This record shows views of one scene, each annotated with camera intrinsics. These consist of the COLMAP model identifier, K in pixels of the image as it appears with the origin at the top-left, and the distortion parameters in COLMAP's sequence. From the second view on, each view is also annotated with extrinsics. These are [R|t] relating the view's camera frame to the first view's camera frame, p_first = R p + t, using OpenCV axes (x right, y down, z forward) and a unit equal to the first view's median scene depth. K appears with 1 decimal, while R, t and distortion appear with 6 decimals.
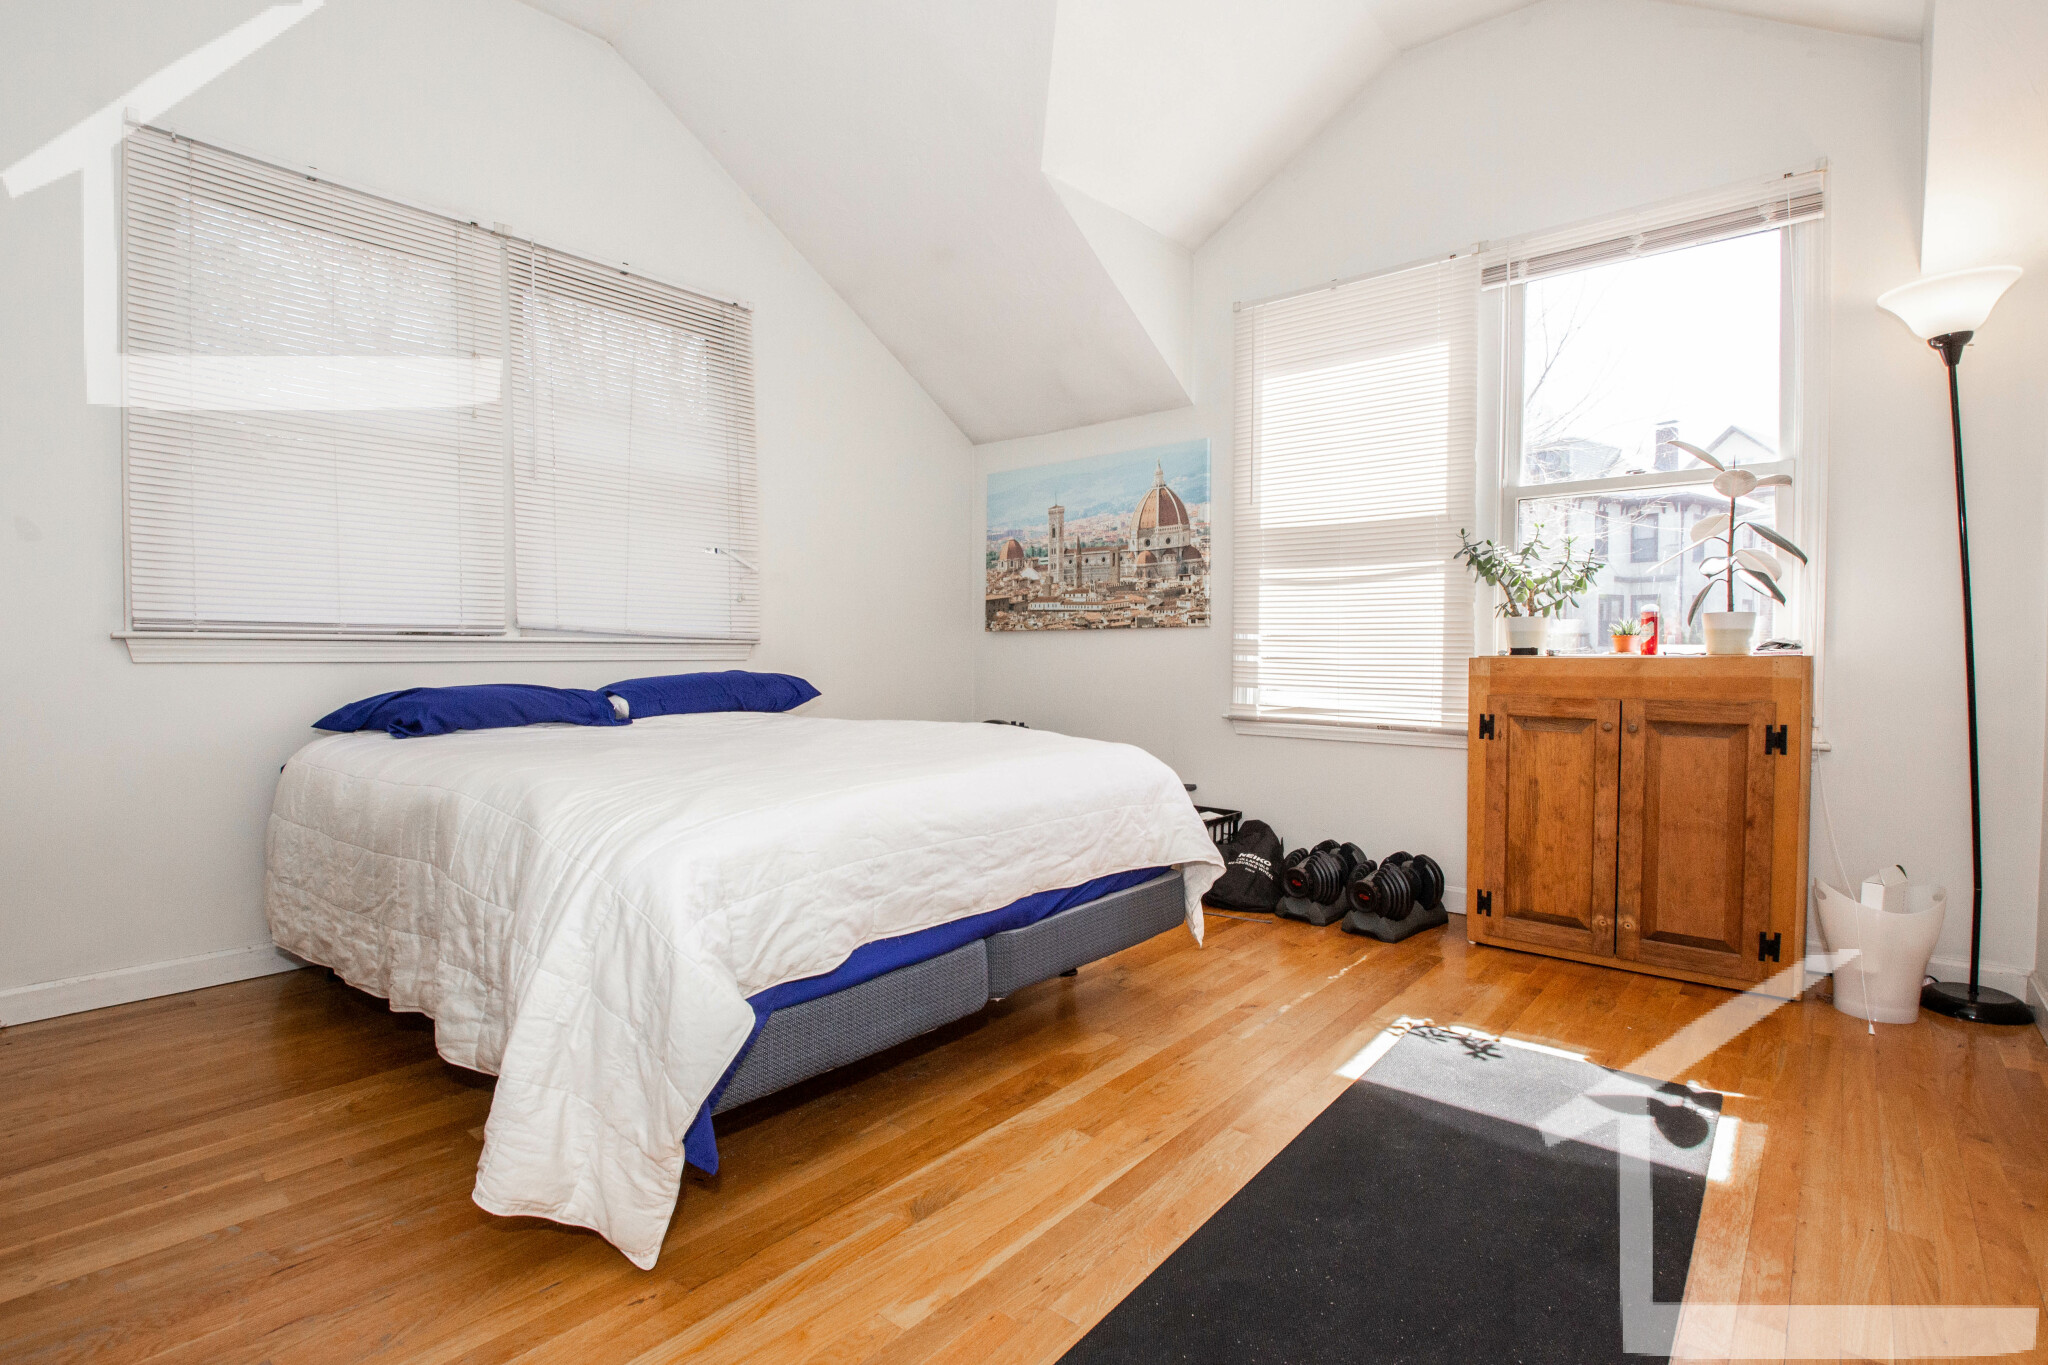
lens RADIAL K [[987.6, 0, 1033.5], [0, 987.6, 677.2], [0, 0, 1]] dist [-0.000293, -0.000136]
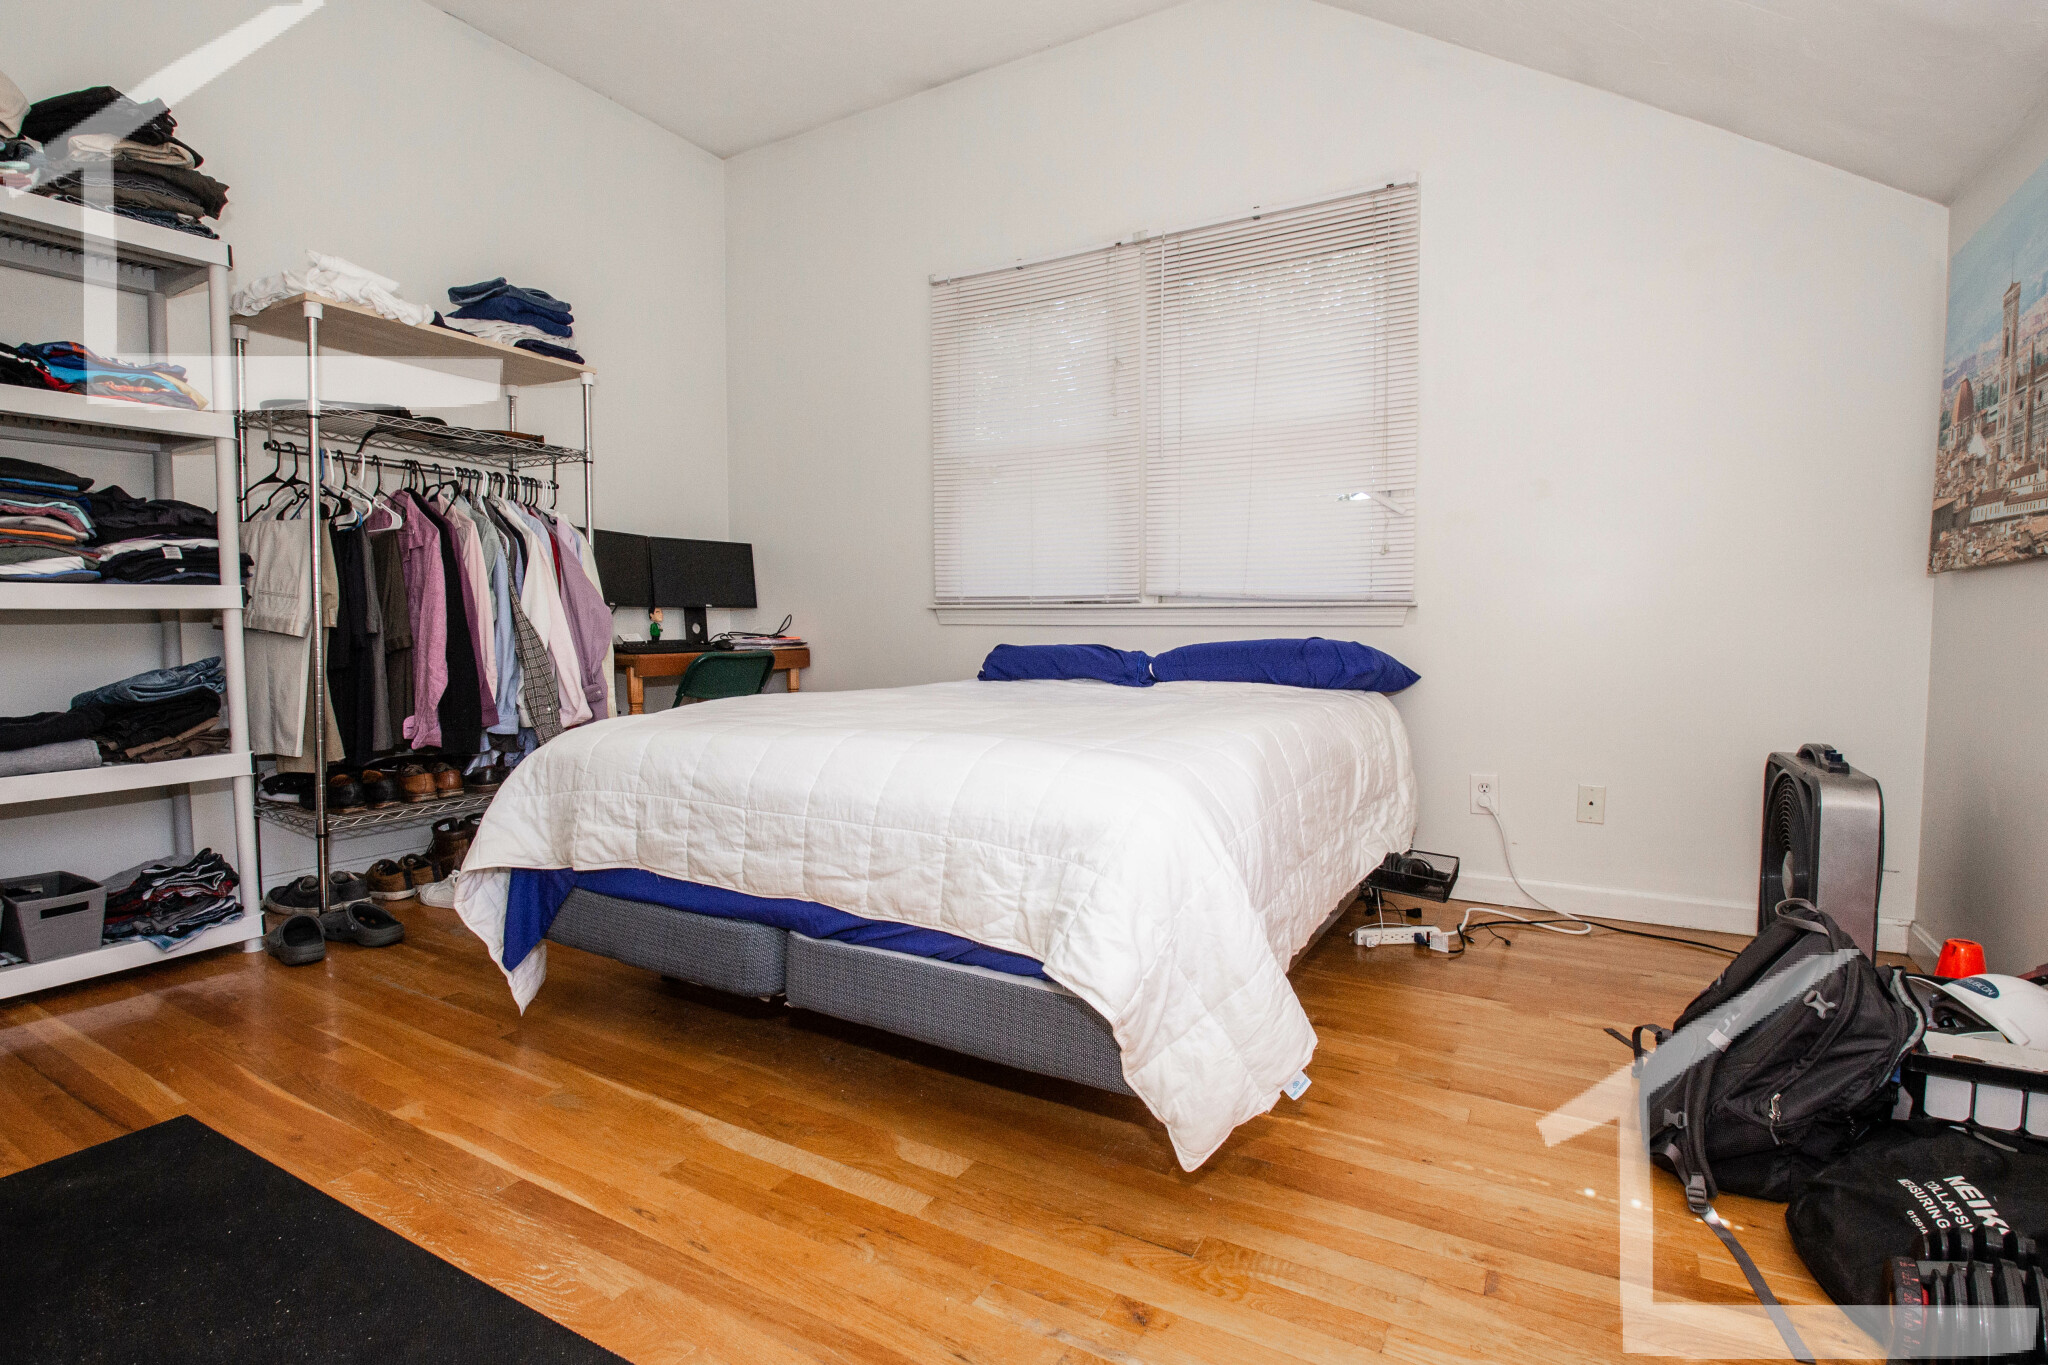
lens RADIAL K [[975.6, 0, 1024.0], [0, 975.6, 682.5], [0, 0, 1]] dist [-0.003987, -0.001018]
pose [[0.161404, 0.057835, -0.985192, 0.551757], [-0.027998, 0.998148, 0.054009, -0.007806], [0.986491, 0.018866, 0.162724, 0.700931]]
